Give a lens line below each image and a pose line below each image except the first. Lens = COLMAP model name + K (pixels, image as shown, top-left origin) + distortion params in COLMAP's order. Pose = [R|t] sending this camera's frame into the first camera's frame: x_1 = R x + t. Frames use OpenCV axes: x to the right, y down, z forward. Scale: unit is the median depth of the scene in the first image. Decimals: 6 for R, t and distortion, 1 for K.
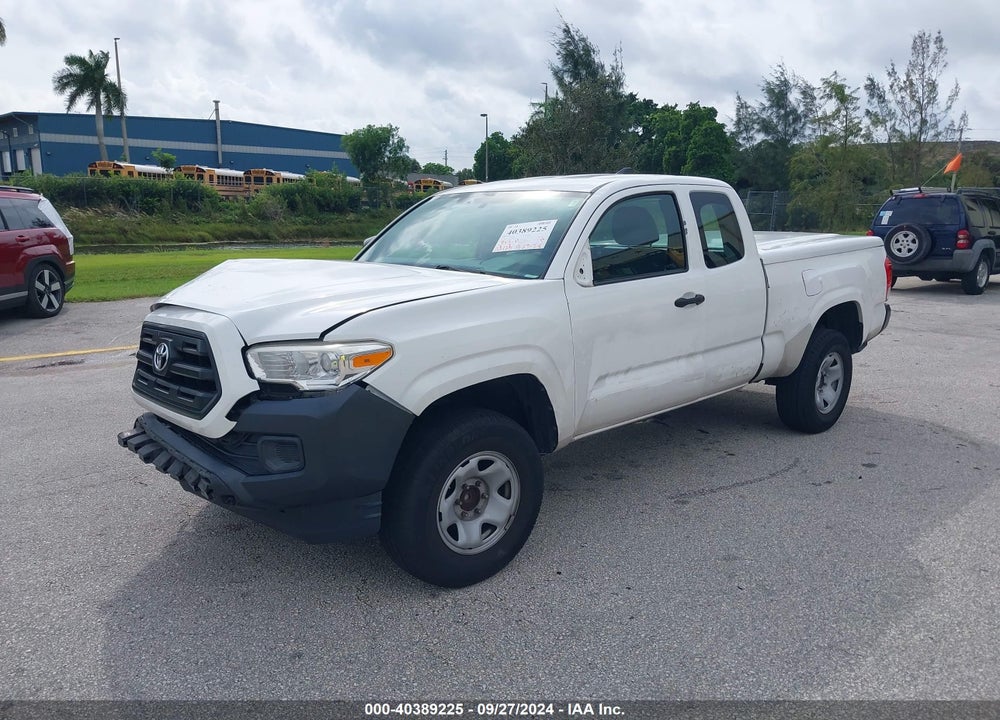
lens RADIAL K [[803.7, 0, 500.0], [0, 803.7, 360.0], [0, 0, 1]] dist [0.009235, -0.002649]
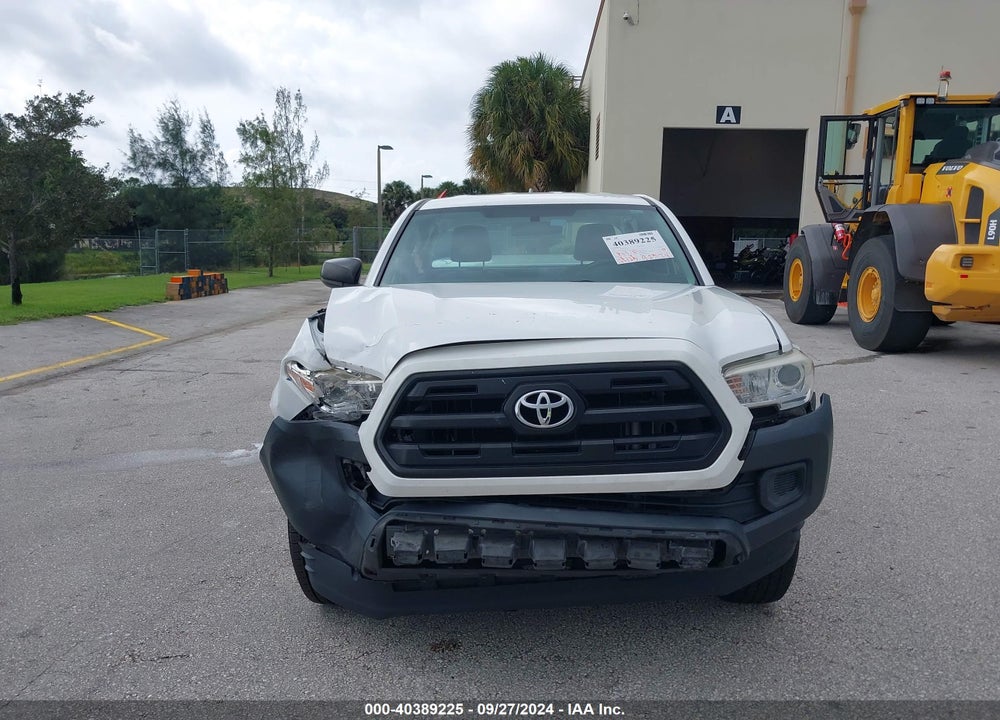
lens RADIAL K [[807.3, 0, 496.2], [0, 807.3, 348.5], [0, 0, 1]] dist [0.012778, -0.002361]
pose [[0.719862, -0.095462, 0.687522, -0.075152], [0.138910, 0.990273, -0.007946, -0.004602], [-0.680076, 0.101224, 0.726120, 0.039484]]
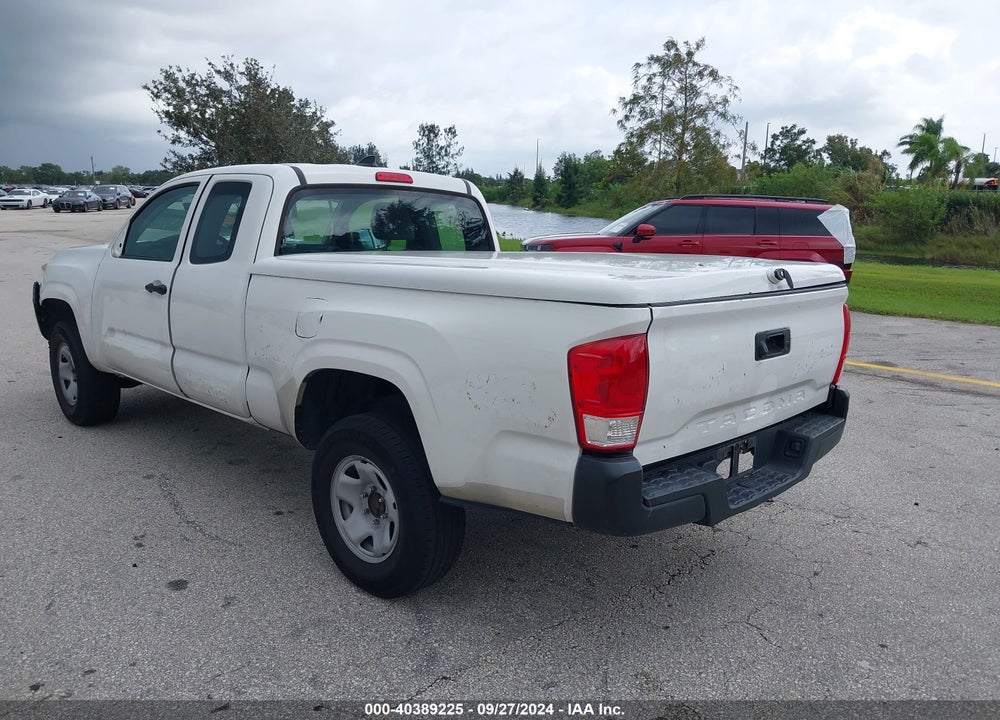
lens RADIAL K [[803.7, 0, 497.4], [0, 803.7, 373.6], [0, 0, 1]] dist [0.001856, 0.006572]
pose [[0.021528, 0.199073, -0.979748, 0.129871], [-0.212062, 0.958586, 0.190114, -0.026202], [0.977019, 0.203674, 0.062852, 0.142242]]
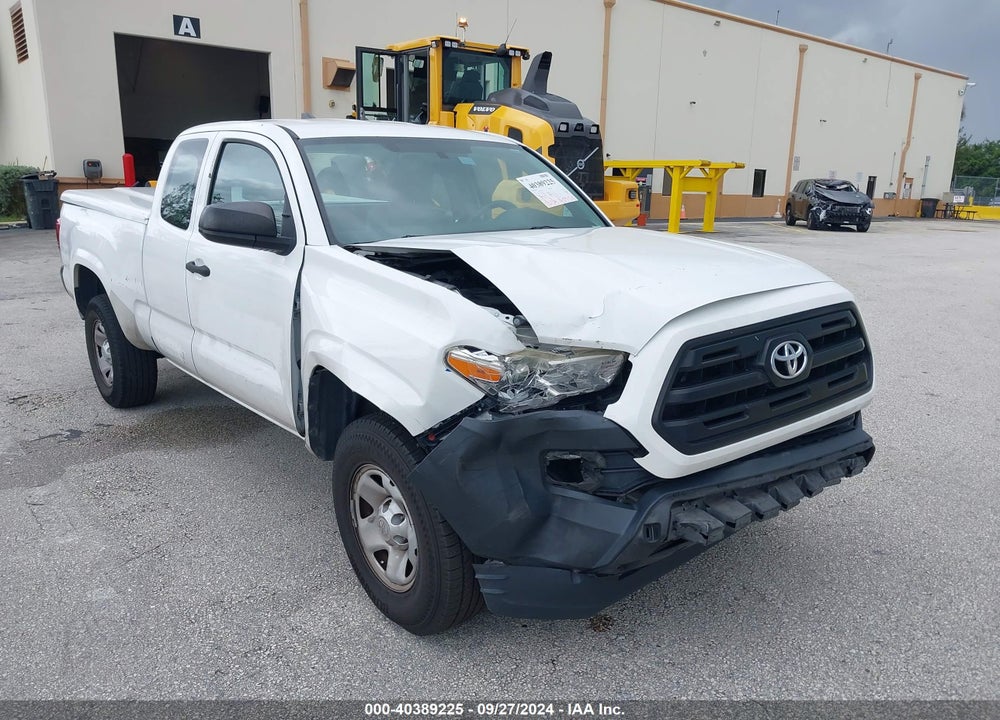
lens RADIAL K [[803.7, 0, 497.4], [0, 803.7, 373.6], [0, 0, 1]] dist [0.001856, 0.006572]
pose [[0.071344, -0.247451, 0.966270, -0.092895], [0.178118, 0.956328, 0.231754, -0.017036], [-0.981419, 0.155576, 0.112304, 0.094488]]
